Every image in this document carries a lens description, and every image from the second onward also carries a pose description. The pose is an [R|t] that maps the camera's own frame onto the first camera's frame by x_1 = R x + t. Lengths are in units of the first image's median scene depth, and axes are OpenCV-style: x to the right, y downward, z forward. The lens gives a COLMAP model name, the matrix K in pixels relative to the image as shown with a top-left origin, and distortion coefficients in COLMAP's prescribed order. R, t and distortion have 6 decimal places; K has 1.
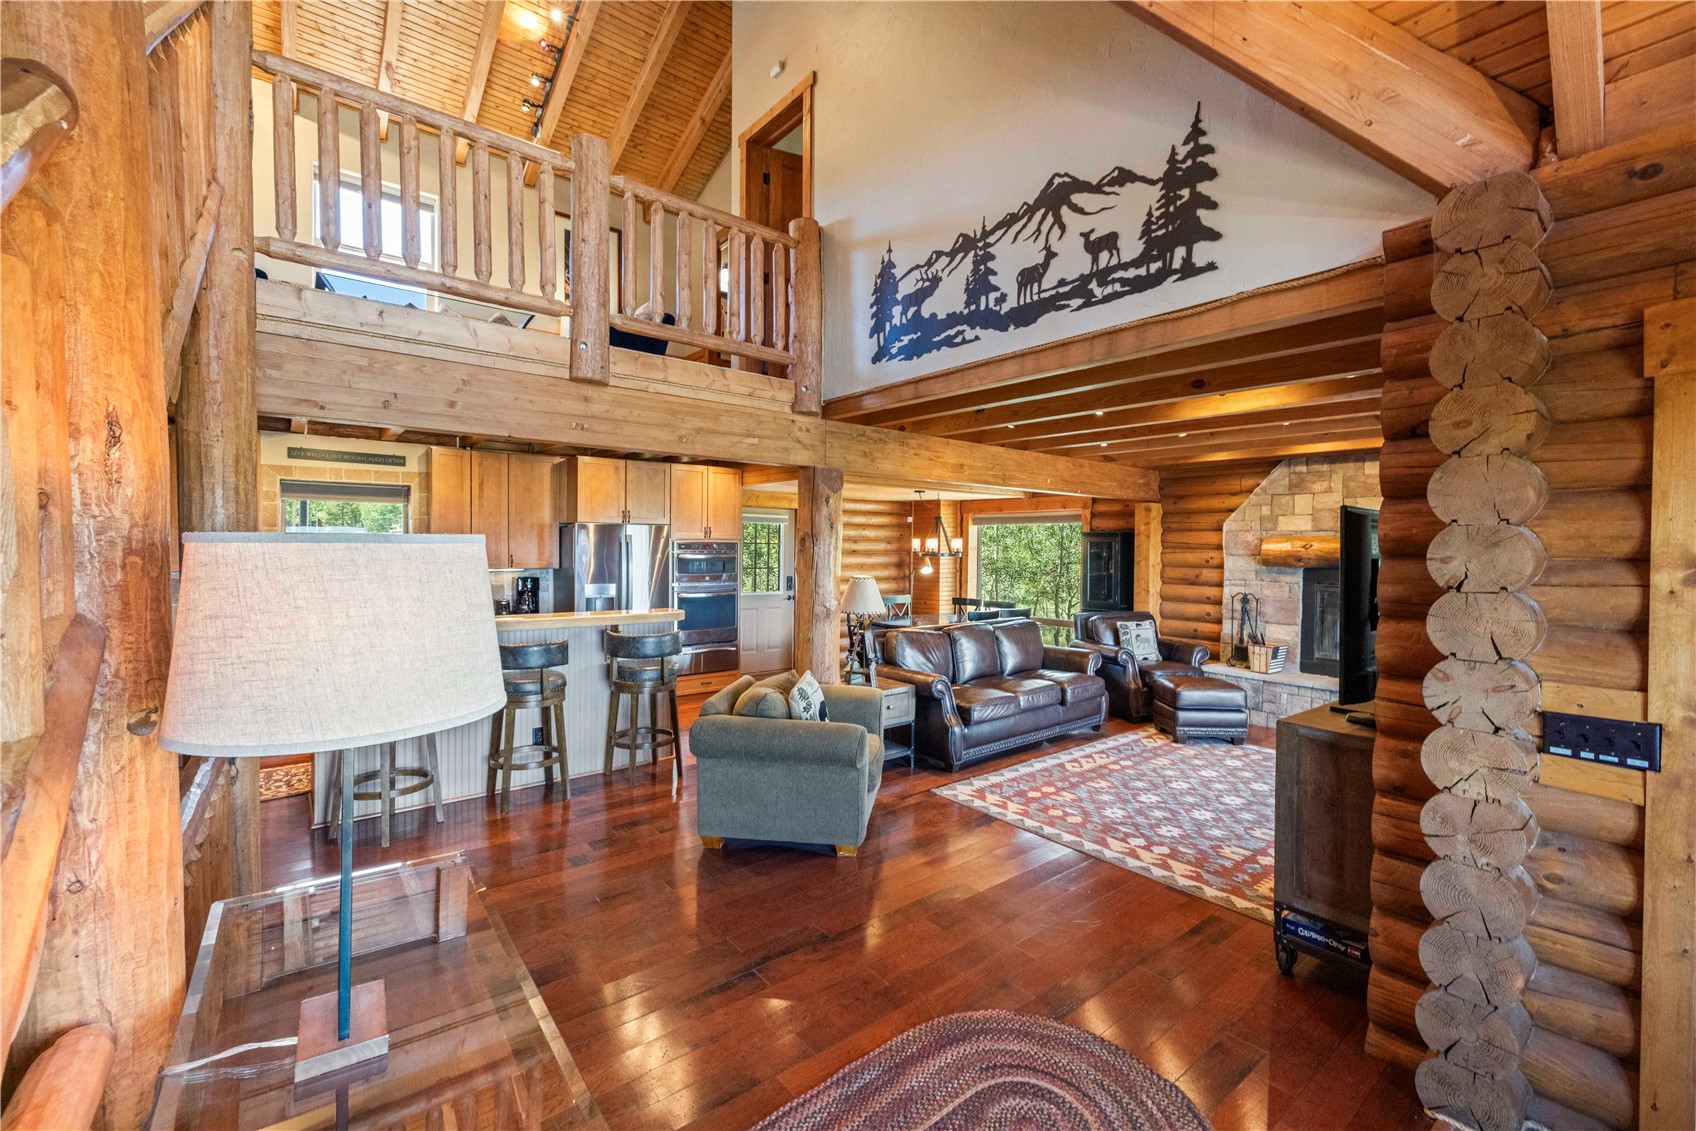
lens RADIAL K [[712.0, 0, 851.5], [0, 712.0, 557.3], [0, 0, 1]] dist [-0.002074, 0.000720]
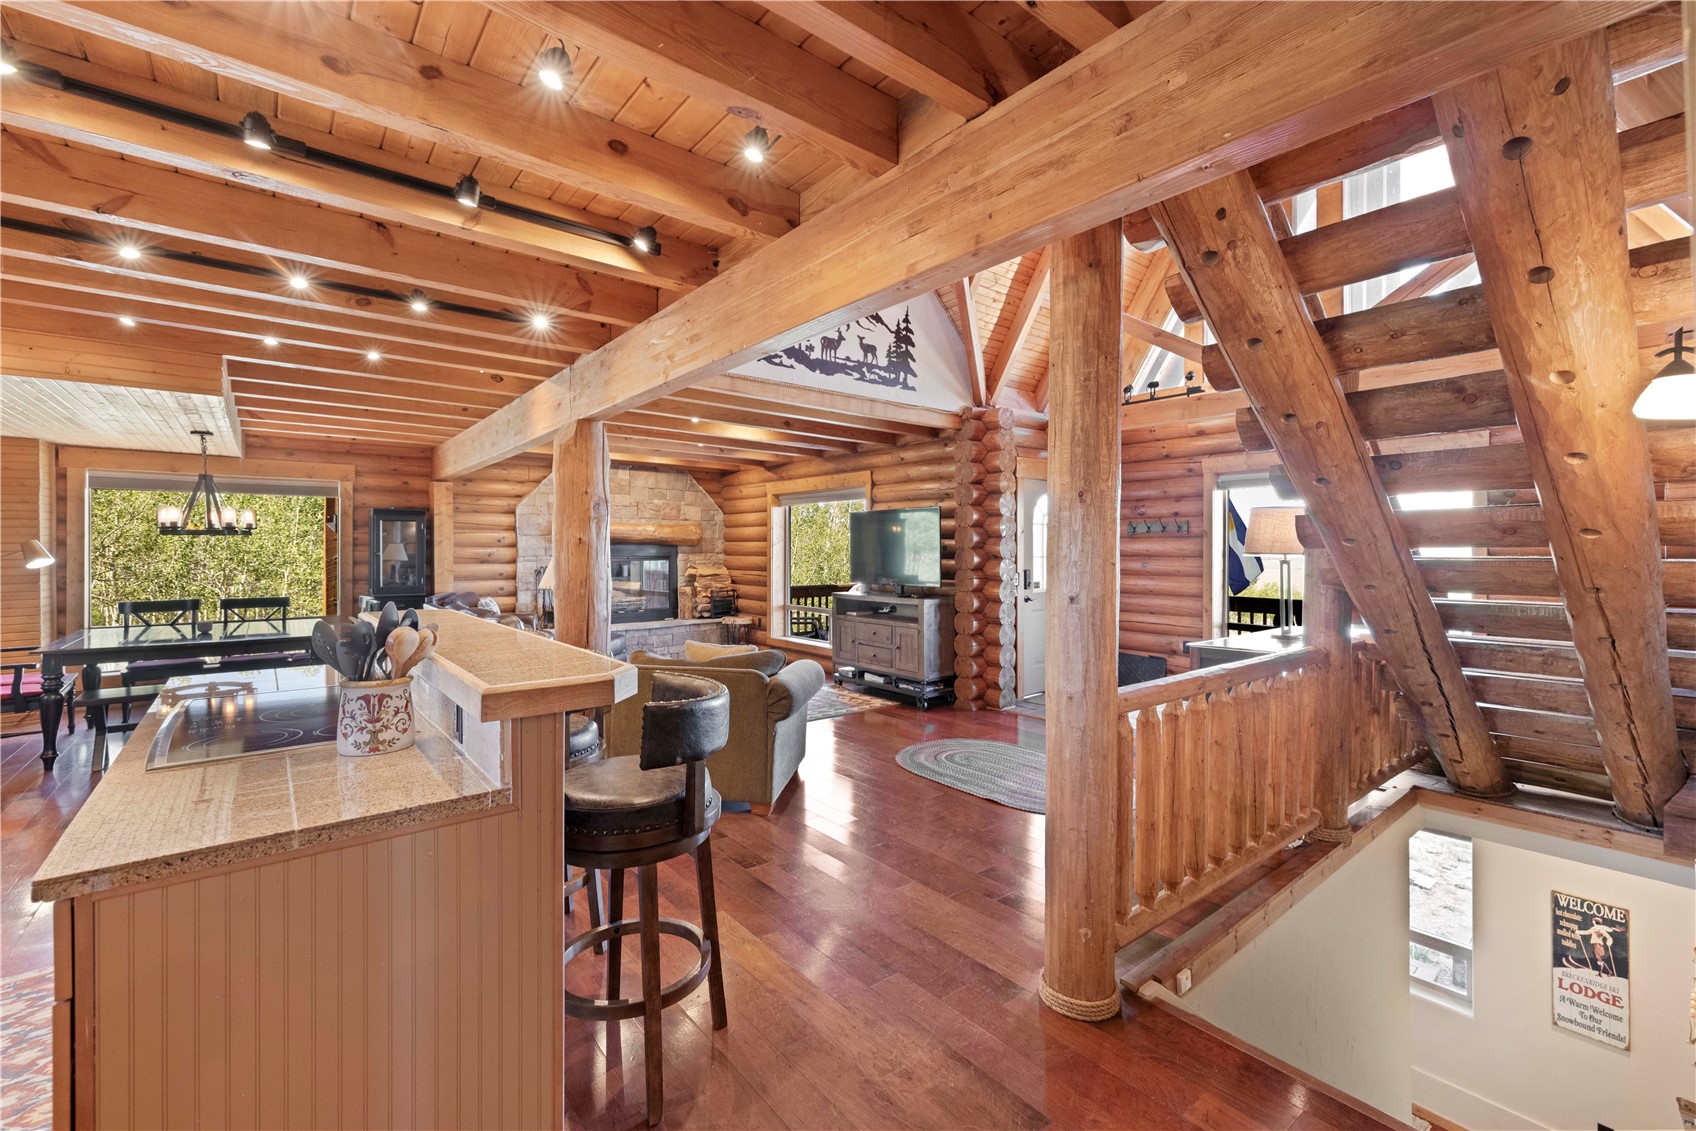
lens RADIAL K [[712.0, 0, 860.1], [0, 712.0, 558.6], [0, 0, 1]] dist [-0.002074, 0.000720]
pose [[-0.017620, -0.023364, 0.999572, -0.858082], [0.014491, 0.999616, 0.023620, 0.021384], [-0.999740, 0.014901, -0.017275, 0.642642]]
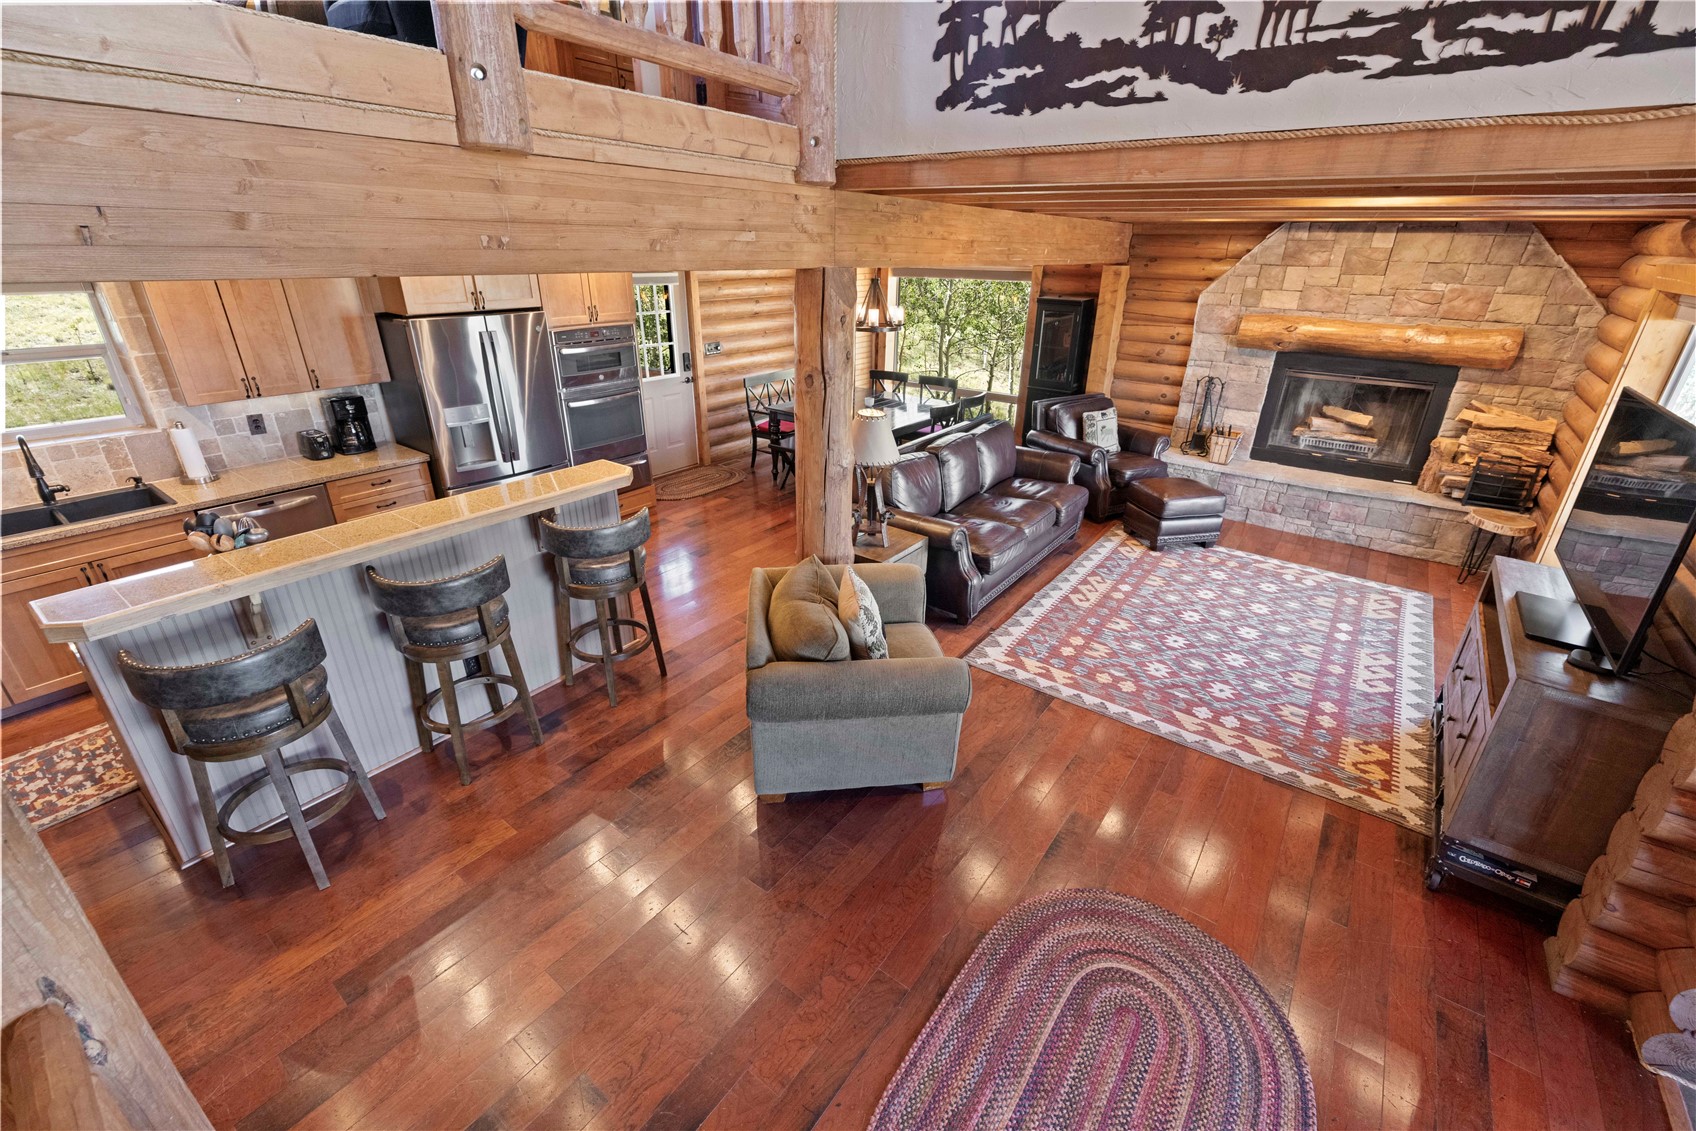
lens RADIAL K [[712.0, 0, 851.9], [0, 712.0, 559.6], [0, 0, 1]] dist [-0.002074, 0.000720]
pose [[0.967568, -0.100077, 0.231942, -0.196210], [0.000731, 0.919283, 0.393598, -0.128244], [-0.252610, -0.380663, 0.889542, 0.252733]]
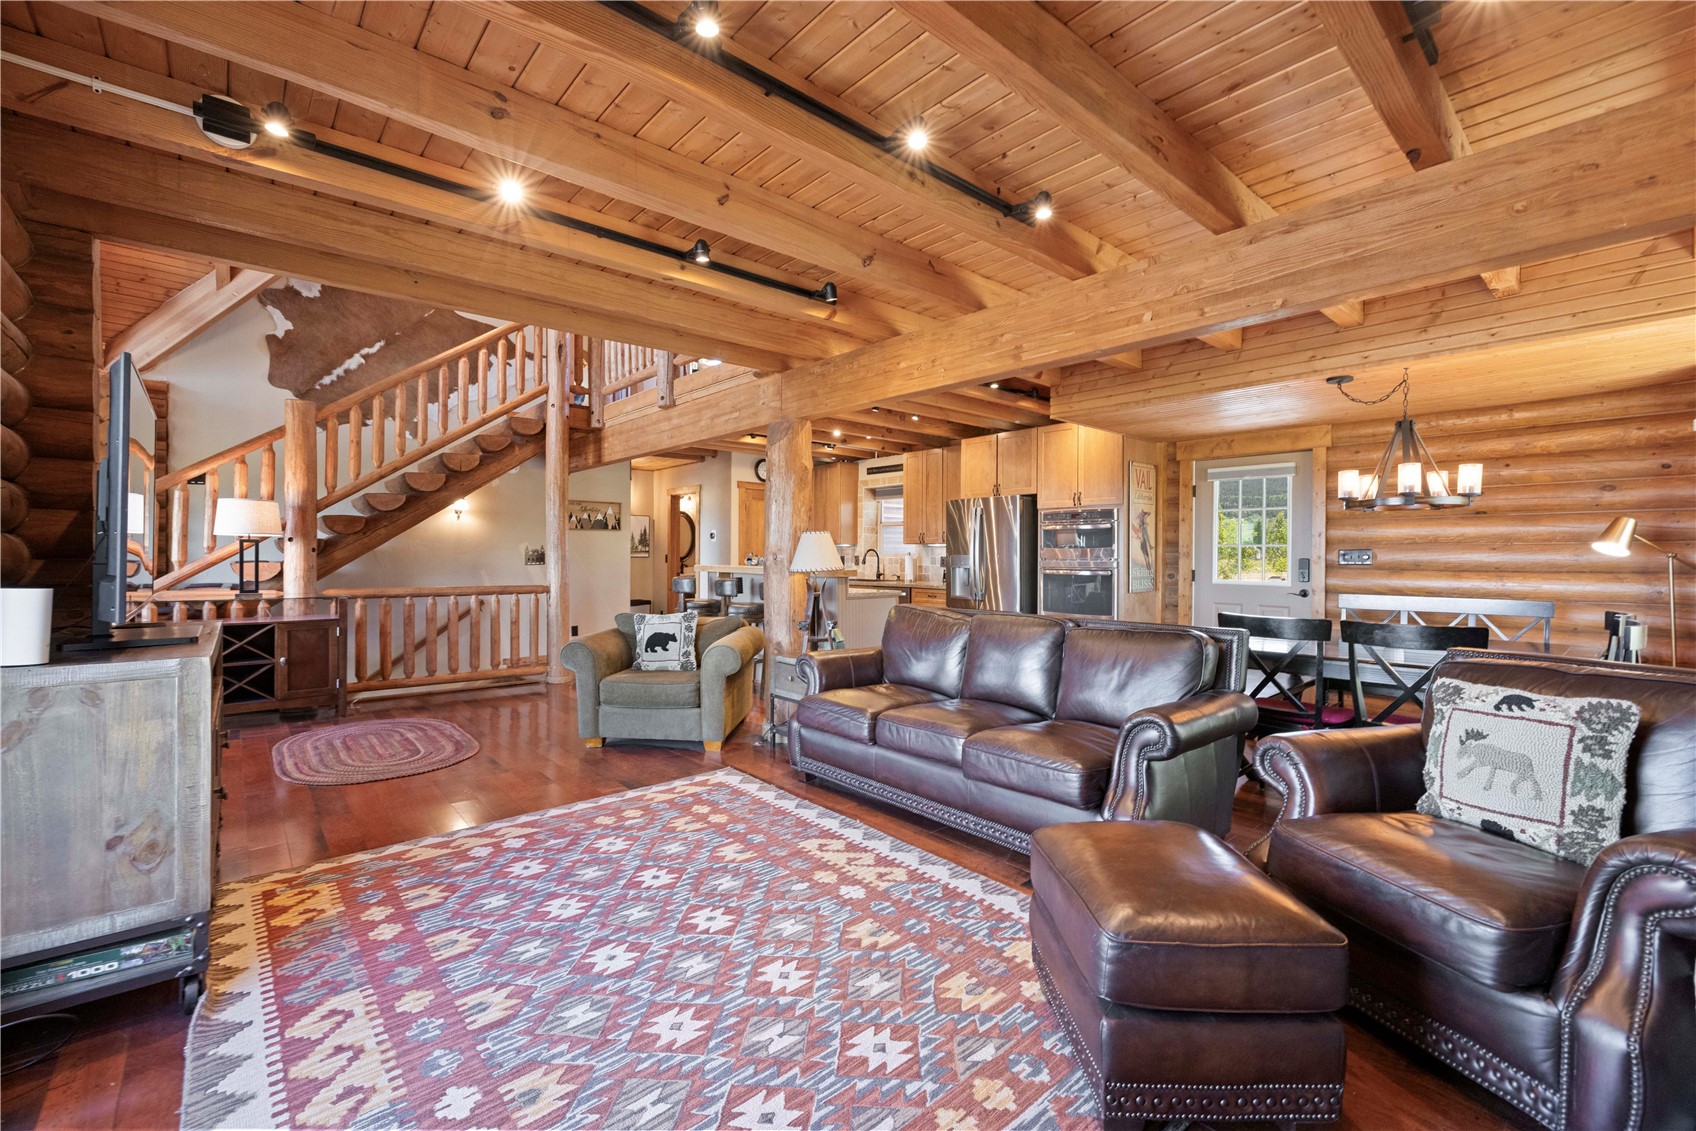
lens RADIAL K [[712.0, 0, 847.3], [0, 712.0, 554.7], [0, 0, 1]] dist [-0.002074, 0.000720]
pose [[0.037739, -0.009274, -0.999245, 0.888717], [-0.019925, 0.999751, -0.010031, 0.063797], [0.999089, 0.020289, 0.037545, 0.988264]]
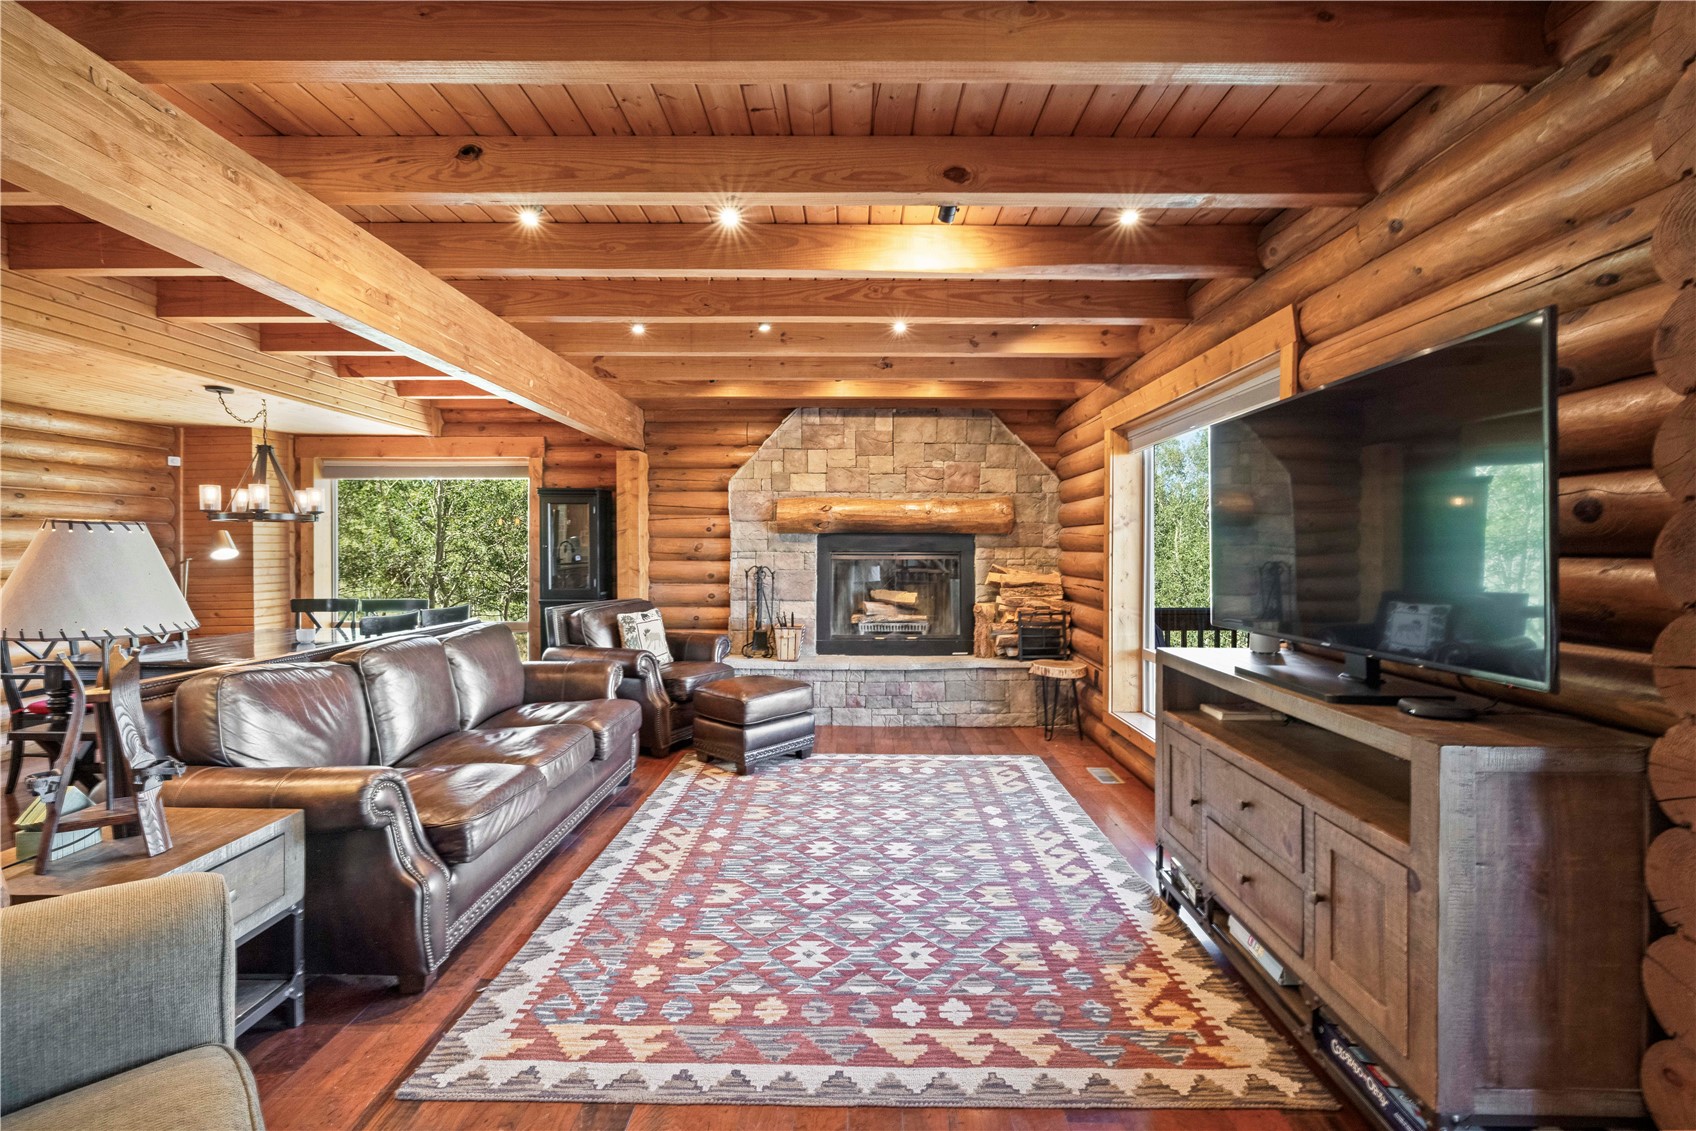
lens RADIAL K [[712.0, 0, 853.3], [0, 712.0, 558.4], [0, 0, 1]] dist [-0.002074, 0.000720]
pose [[0.635445, -0.020550, 0.771873, -0.014878], [0.019351, 0.999756, 0.010687, 0.045641], [-0.771904, 0.008145, 0.635687, 0.519436]]
